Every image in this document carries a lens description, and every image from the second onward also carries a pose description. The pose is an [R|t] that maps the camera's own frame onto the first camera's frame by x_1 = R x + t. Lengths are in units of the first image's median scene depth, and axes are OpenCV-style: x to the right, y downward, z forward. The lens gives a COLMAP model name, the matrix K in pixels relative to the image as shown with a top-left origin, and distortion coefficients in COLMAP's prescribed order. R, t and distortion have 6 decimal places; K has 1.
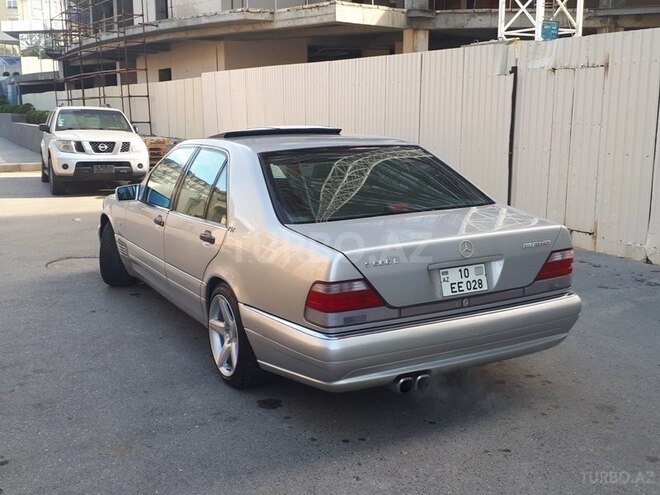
lens RADIAL K [[735.0, 0, 303.9], [0, 735.0, 249.0], [0, 0, 1]] dist [-0.023191, 0.186030]
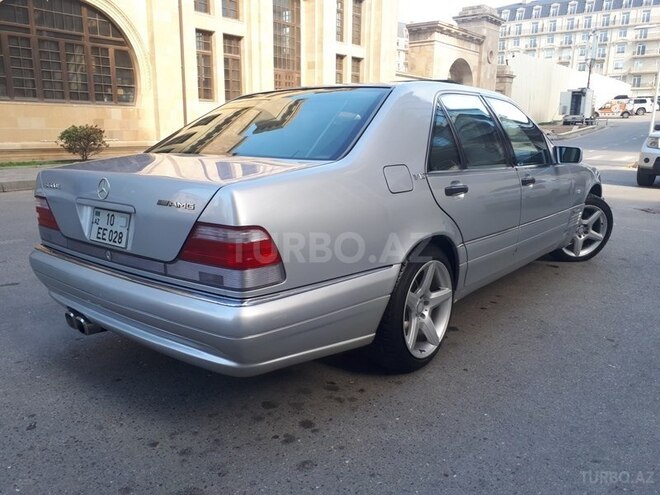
lens RADIAL K [[514.3, 0, 289.1], [0, 514.3, 246.4], [0, 0, 1]] dist [0.002059, 0.001241]
pose [[0.429818, 0.231191, -0.872816, 0.743247], [-0.185418, 0.968662, 0.165270, -0.063883], [0.883672, 0.090800, 0.459215, 0.838389]]
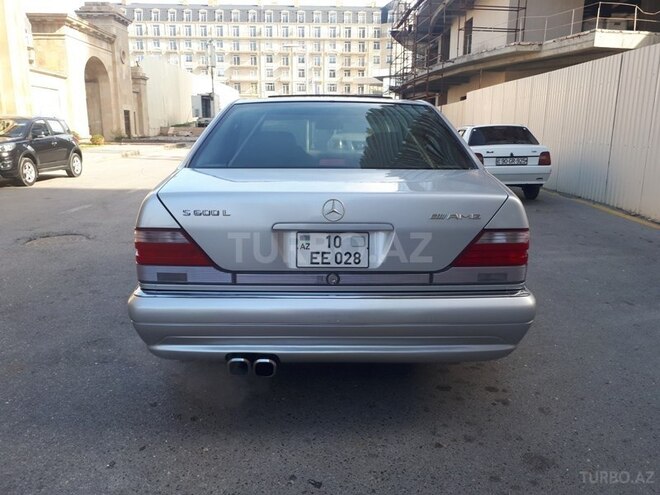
lens RADIAL K [[535.0, 0, 306.7], [0, 535.0, 246.8], [0, 0, 1]] dist [0.014958, 0.005271]
pose [[0.896936, 0.117621, -0.426229, 0.398045], [-0.103756, 0.993042, 0.055699, 0.009027], [0.429814, -0.005735, 0.902899, 0.435715]]
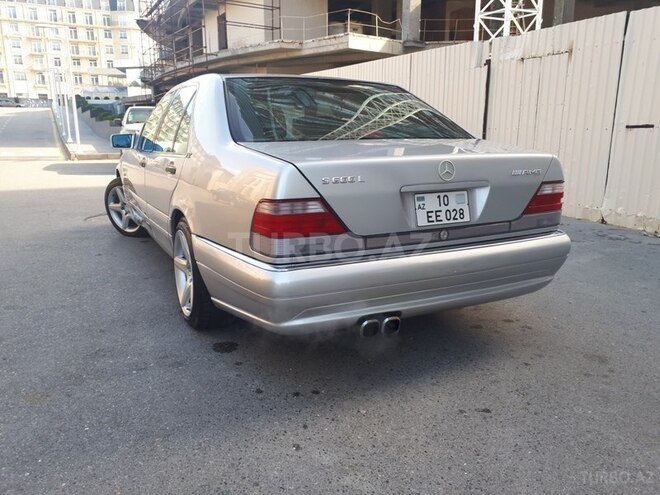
lens RADIAL K [[535.0, 0, 330.0], [0, 535.0, 247.5], [0, 0, 1]] dist [0.036711, -0.064179]
pose [[0.999761, 0.018903, 0.010947, 0.073480], [-0.019330, 0.998999, 0.040336, 0.059657], [-0.010173, -0.040538, 0.999126, 0.342155]]
